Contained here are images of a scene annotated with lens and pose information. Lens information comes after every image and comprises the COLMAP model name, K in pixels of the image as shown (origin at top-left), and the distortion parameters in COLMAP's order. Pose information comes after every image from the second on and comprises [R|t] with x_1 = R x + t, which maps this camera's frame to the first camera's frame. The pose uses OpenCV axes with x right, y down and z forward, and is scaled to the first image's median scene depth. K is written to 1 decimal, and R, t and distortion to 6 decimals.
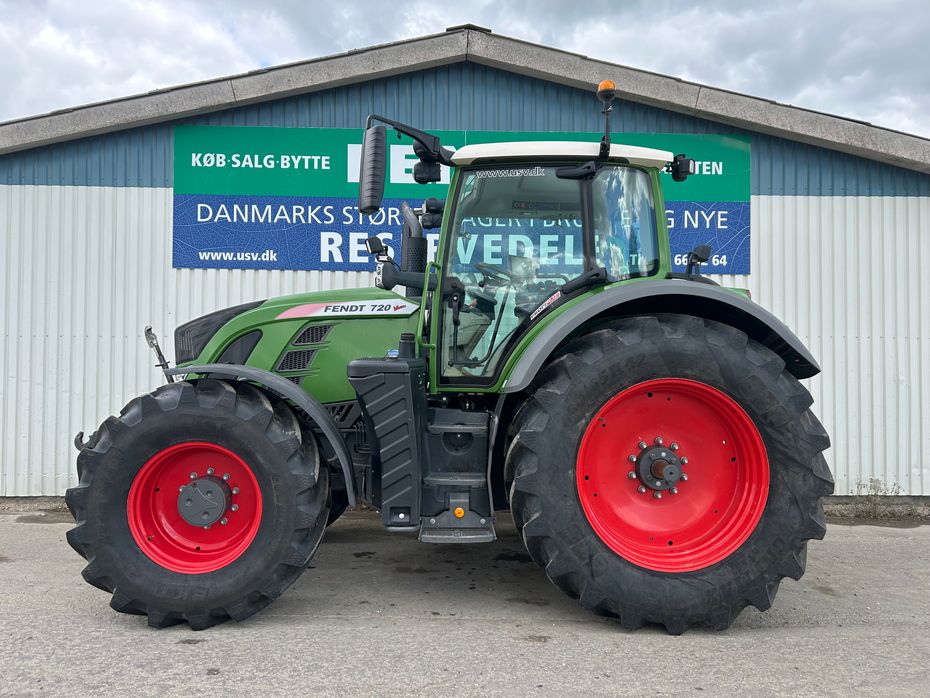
lens RADIAL K [[701.1, 0, 462.1], [0, 701.1, 343.6], [0, 0, 1]] dist [0.046196, -0.044201]
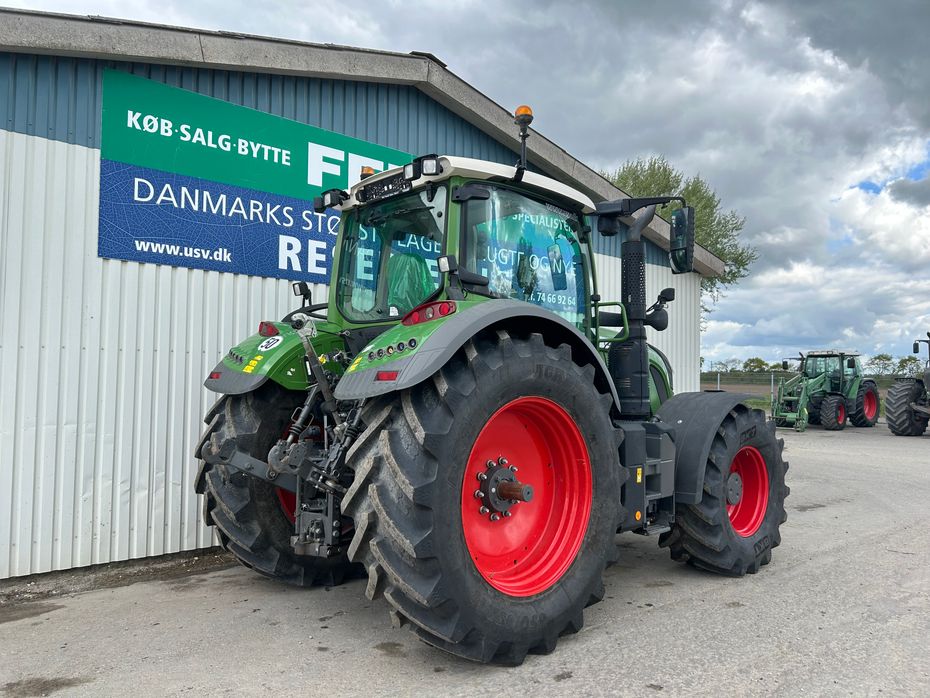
lens RADIAL K [[701.1, 0, 457.4], [0, 701.1, 349.2], [0, 0, 1]] dist [0.046196, -0.044201]
pose [[0.768233, 0.029665, 0.639482, -0.595055], [-0.021101, 0.999556, -0.021019, -0.001952], [-0.639822, 0.002654, 0.768518, 0.183680]]
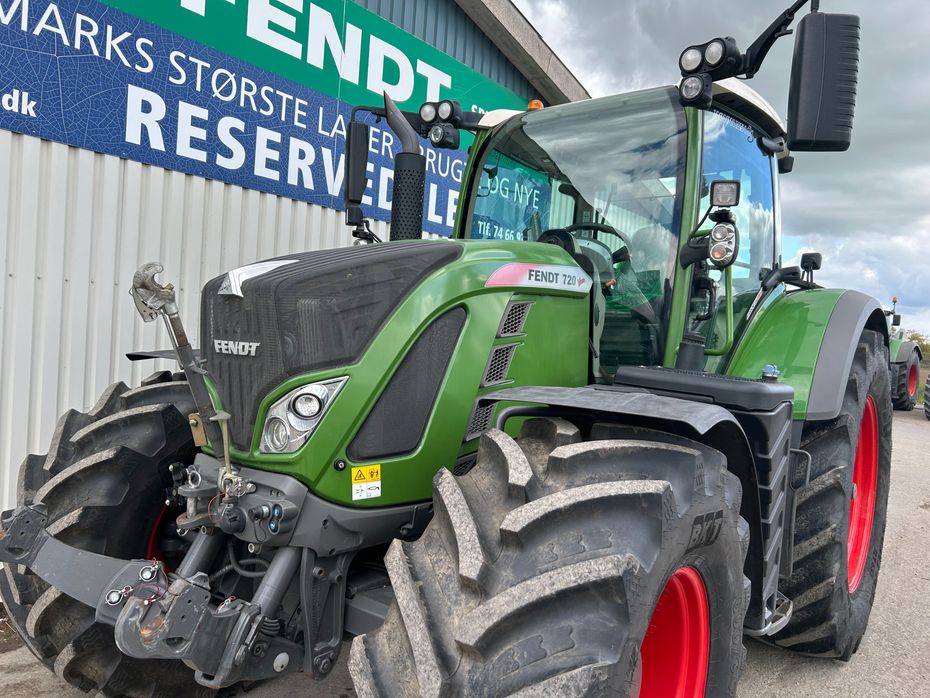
lens RADIAL K [[701.1, 0, 457.6], [0, 701.1, 355.5], [0, 0, 1]] dist [0.046196, -0.044201]
pose [[0.631783, 0.006999, 0.775114, -0.458694], [-0.081885, 0.994967, 0.057759, -0.008183], [-0.770808, -0.099961, 0.629176, 0.463968]]
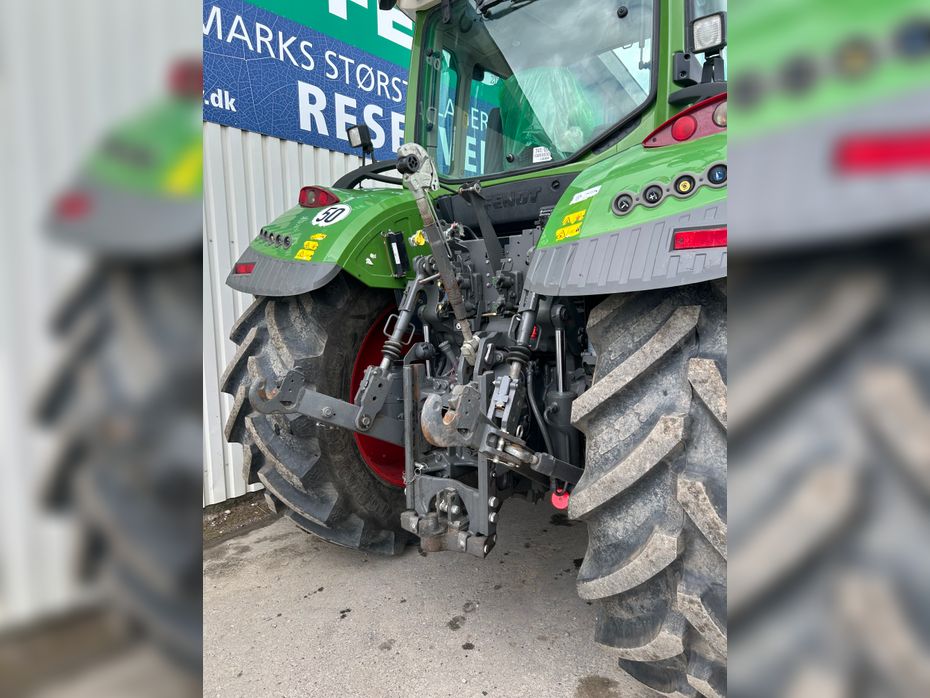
lens RADIAL K [[528.7, 0, 464.7], [0, 528.7, 353.2], [0, 0, 1]] dist [0.033516, -0.023183]
pose [[0.667665, -0.106884, 0.736749, -0.492967], [0.000374, 0.989688, 0.143241, 0.019838], [-0.744461, -0.095362, 0.660820, 0.542634]]
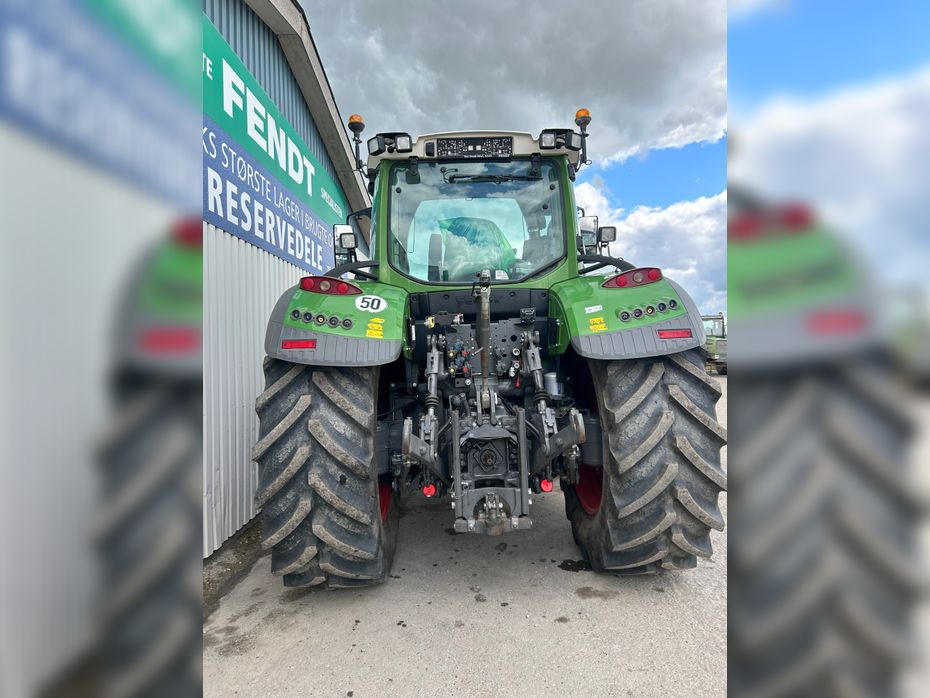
lens RADIAL K [[528.7, 0, 462.4], [0, 528.7, 345.1], [0, 0, 1]] dist [0.033516, -0.023183]
pose [[0.028564, -0.002270, 0.999589, -0.720779], [0.002523, 0.999994, 0.002199, 0.014903], [-0.999589, 0.002459, 0.028569, 0.746096]]
